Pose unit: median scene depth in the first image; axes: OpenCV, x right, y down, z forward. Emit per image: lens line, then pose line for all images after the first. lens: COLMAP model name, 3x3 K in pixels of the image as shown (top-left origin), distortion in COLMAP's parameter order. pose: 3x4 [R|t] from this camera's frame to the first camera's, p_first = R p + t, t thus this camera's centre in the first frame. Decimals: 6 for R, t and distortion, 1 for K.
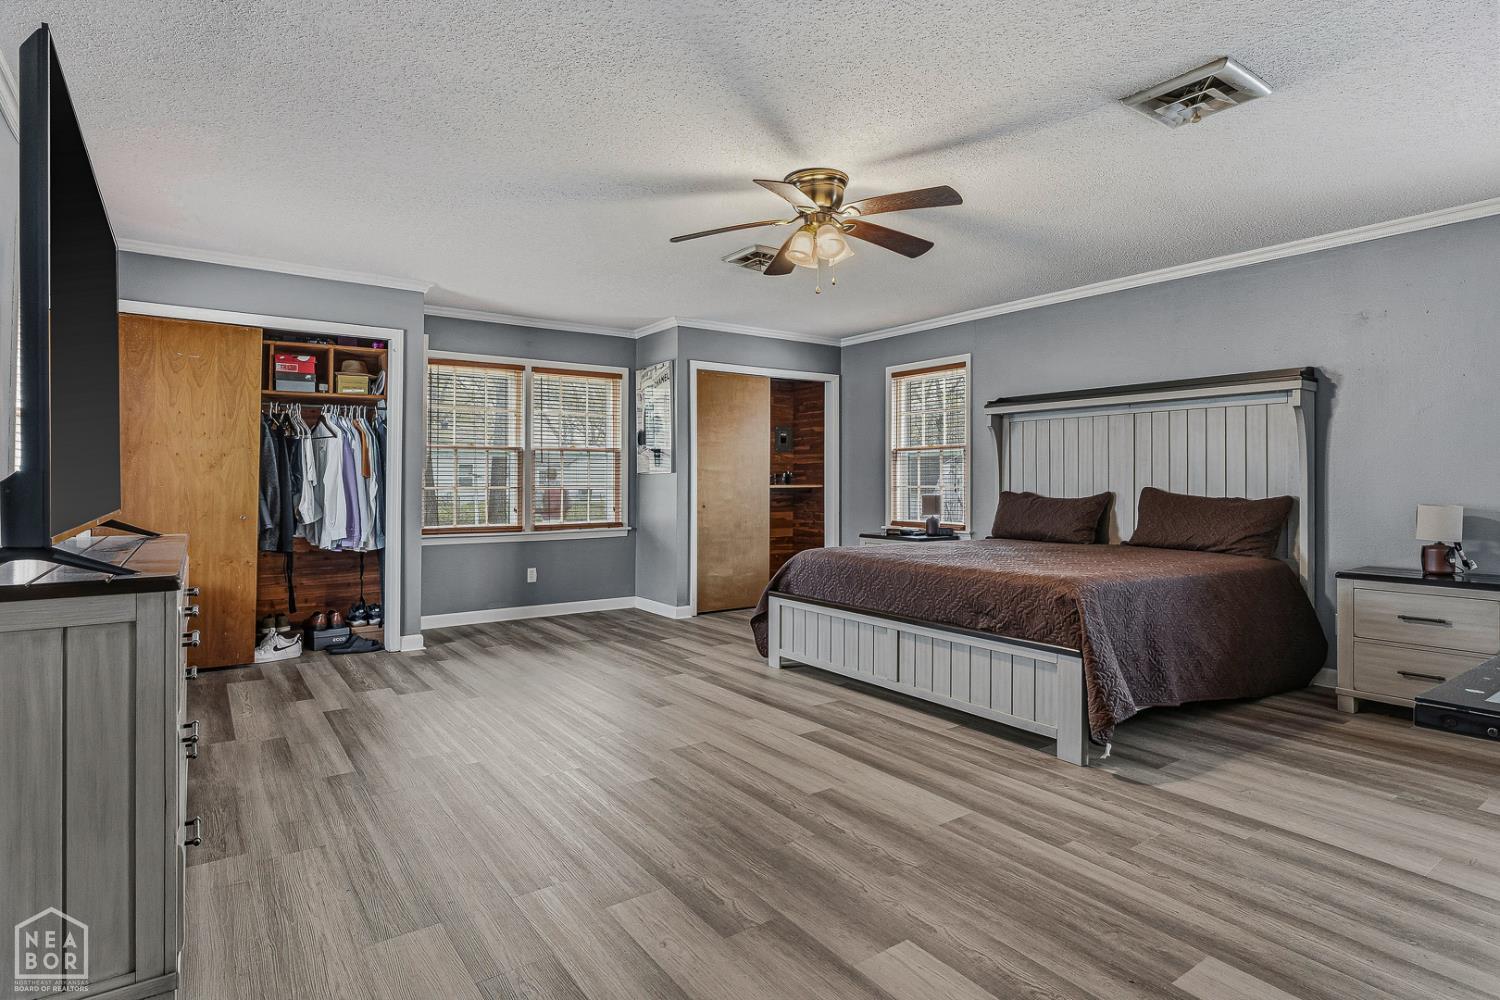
lens RADIAL K [[788.9, 0, 757.6], [0, 788.9, 476.9], [0, 0, 1]] dist [-0.004901, -0.000778]
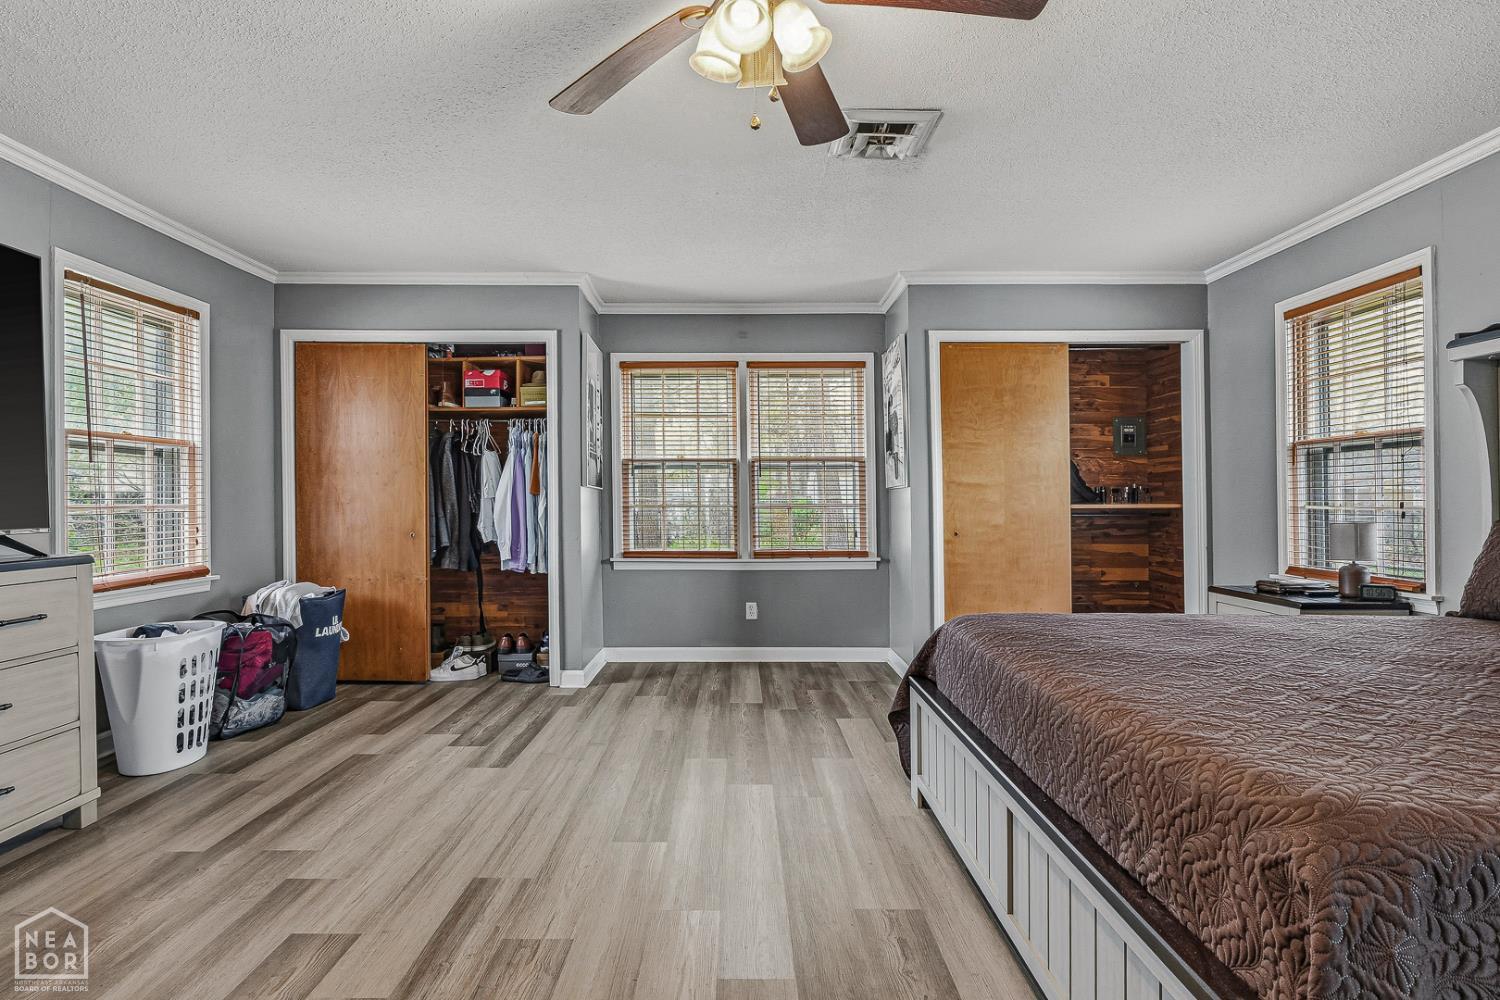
lens RADIAL K [[788.9, 0, 748.0], [0, 788.9, 494.9], [0, 0, 1]] dist [-0.004901, -0.000778]
pose [[0.809448, -0.004651, -0.587173, 0.248234], [0.003451, 0.999989, -0.003163, 0.004921], [0.587182, 0.000534, 0.809455, 0.389678]]
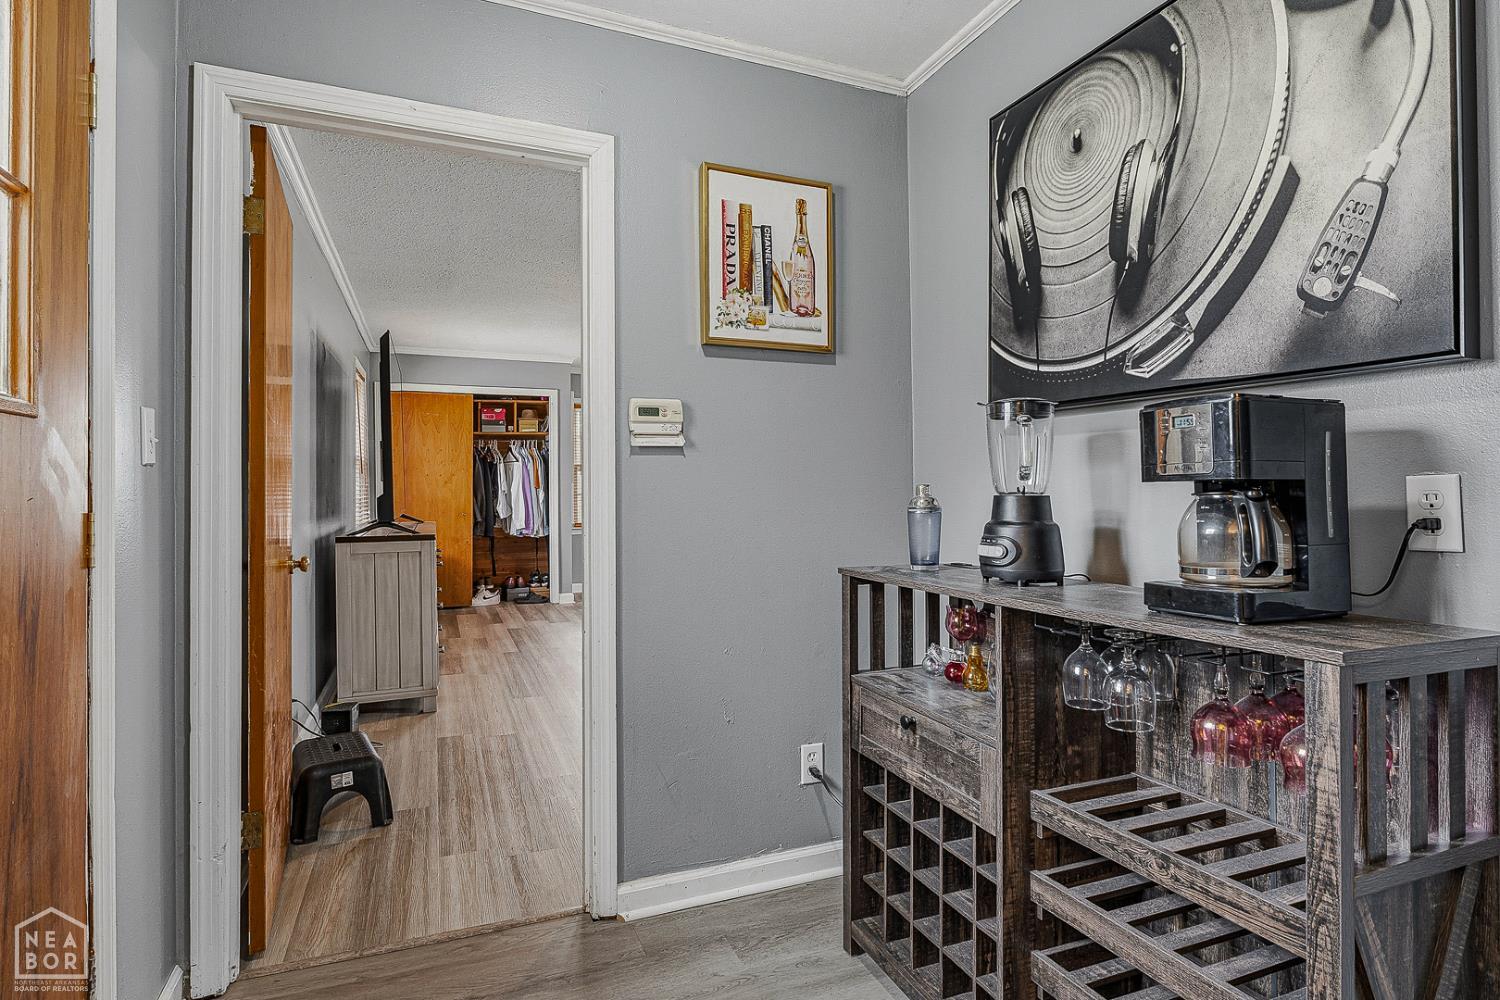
lens RADIAL K [[788.9, 0, 751.3], [0, 788.9, 504.9], [0, 0, 1]] dist [-0.004901, -0.000778]
pose [[0.971810, 0.002023, -0.235758, 0.252556], [0.005833, 0.999451, 0.032619, -0.013619], [0.235695, -0.033075, 0.971264, -0.362462]]
